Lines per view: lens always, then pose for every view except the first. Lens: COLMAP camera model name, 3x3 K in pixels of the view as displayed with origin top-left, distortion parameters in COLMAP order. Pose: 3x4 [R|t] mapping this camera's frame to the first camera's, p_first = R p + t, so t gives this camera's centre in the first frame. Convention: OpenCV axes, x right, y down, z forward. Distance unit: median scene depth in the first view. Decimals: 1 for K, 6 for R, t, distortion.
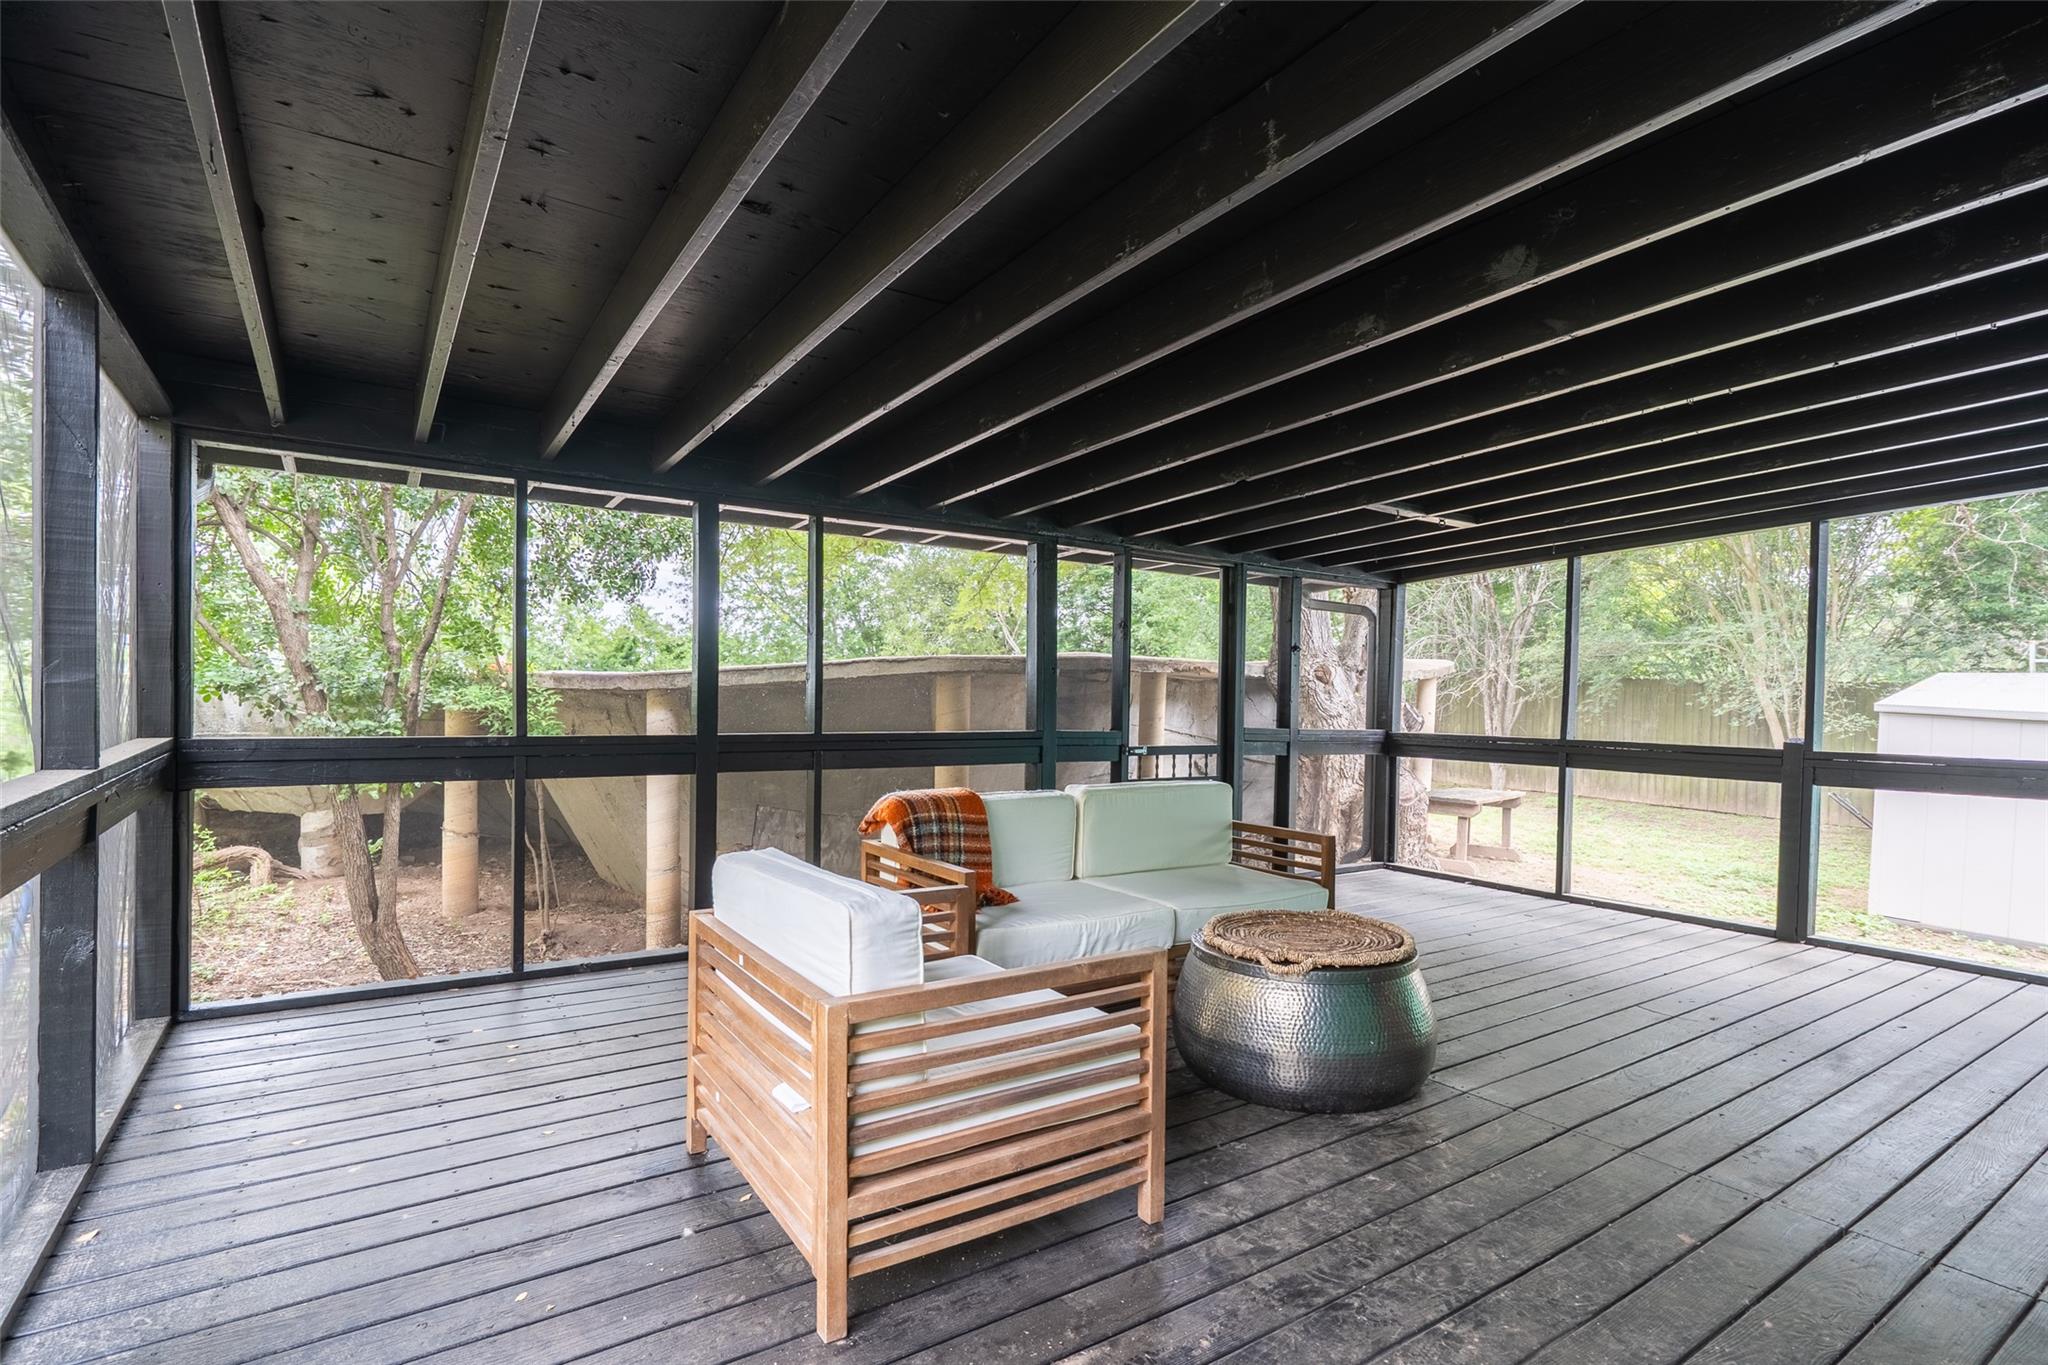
lens RADIAL K [[996.0, 0, 1033.4], [0, 996.0, 693.1], [0, 0, 1]] dist [-0.001813, 0.001848]
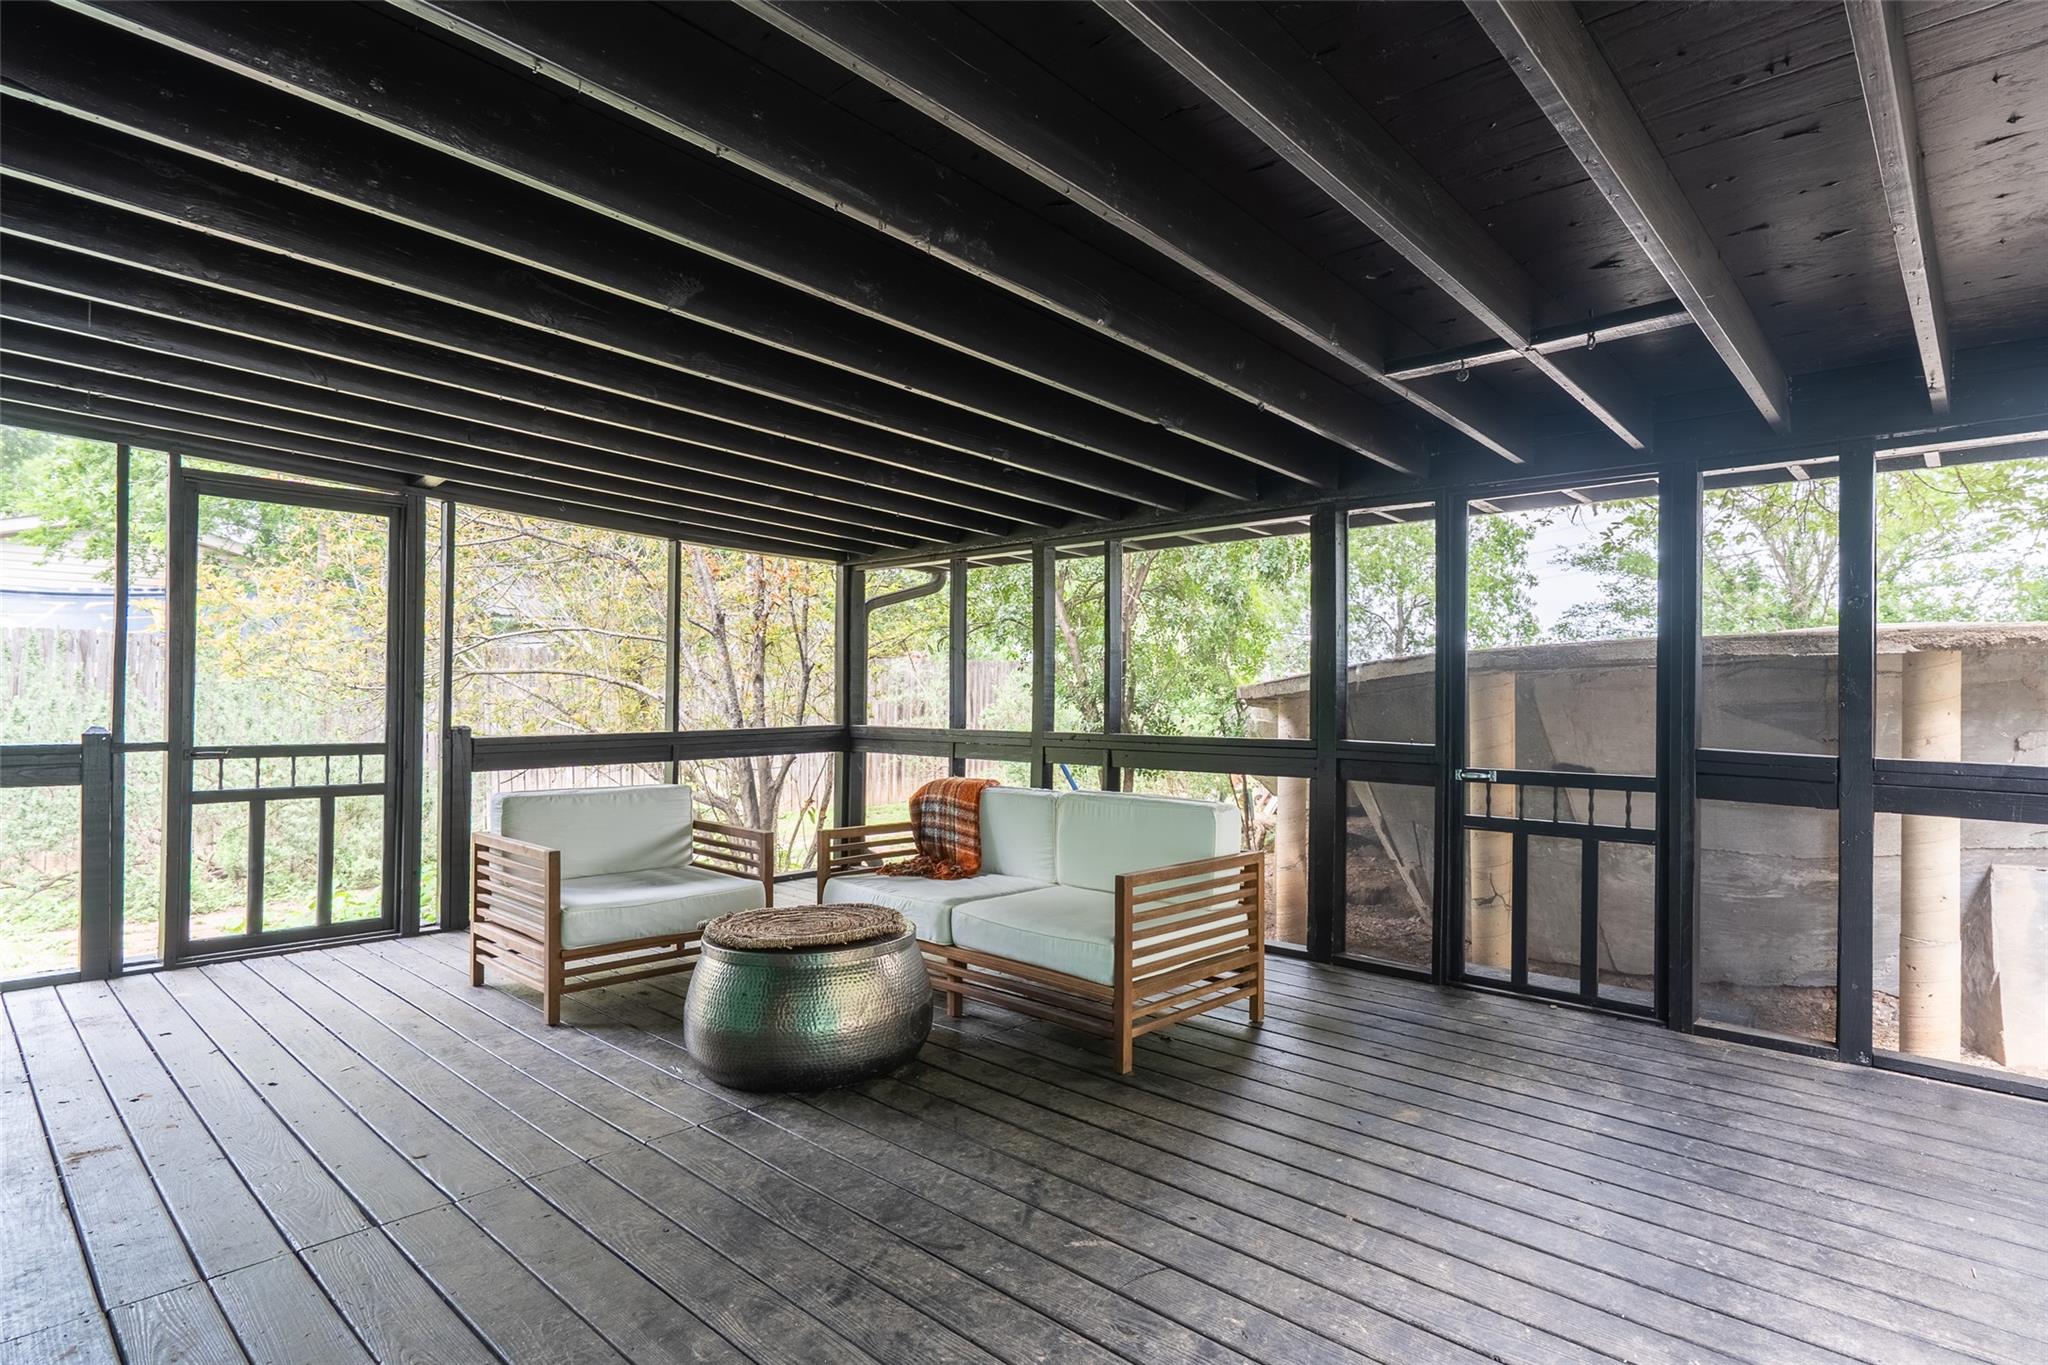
lens RADIAL K [[1045.8, 0, 1024.0], [0, 1045.8, 682.5], [0, 0, 1]] dist [-0.000534, 0.000220]
pose [[0.221799, -0.029071, -0.974659, 0.695753], [0.000776, 0.999560, -0.029637, 0.014041], [0.975092, 0.005817, 0.221724, 0.499882]]
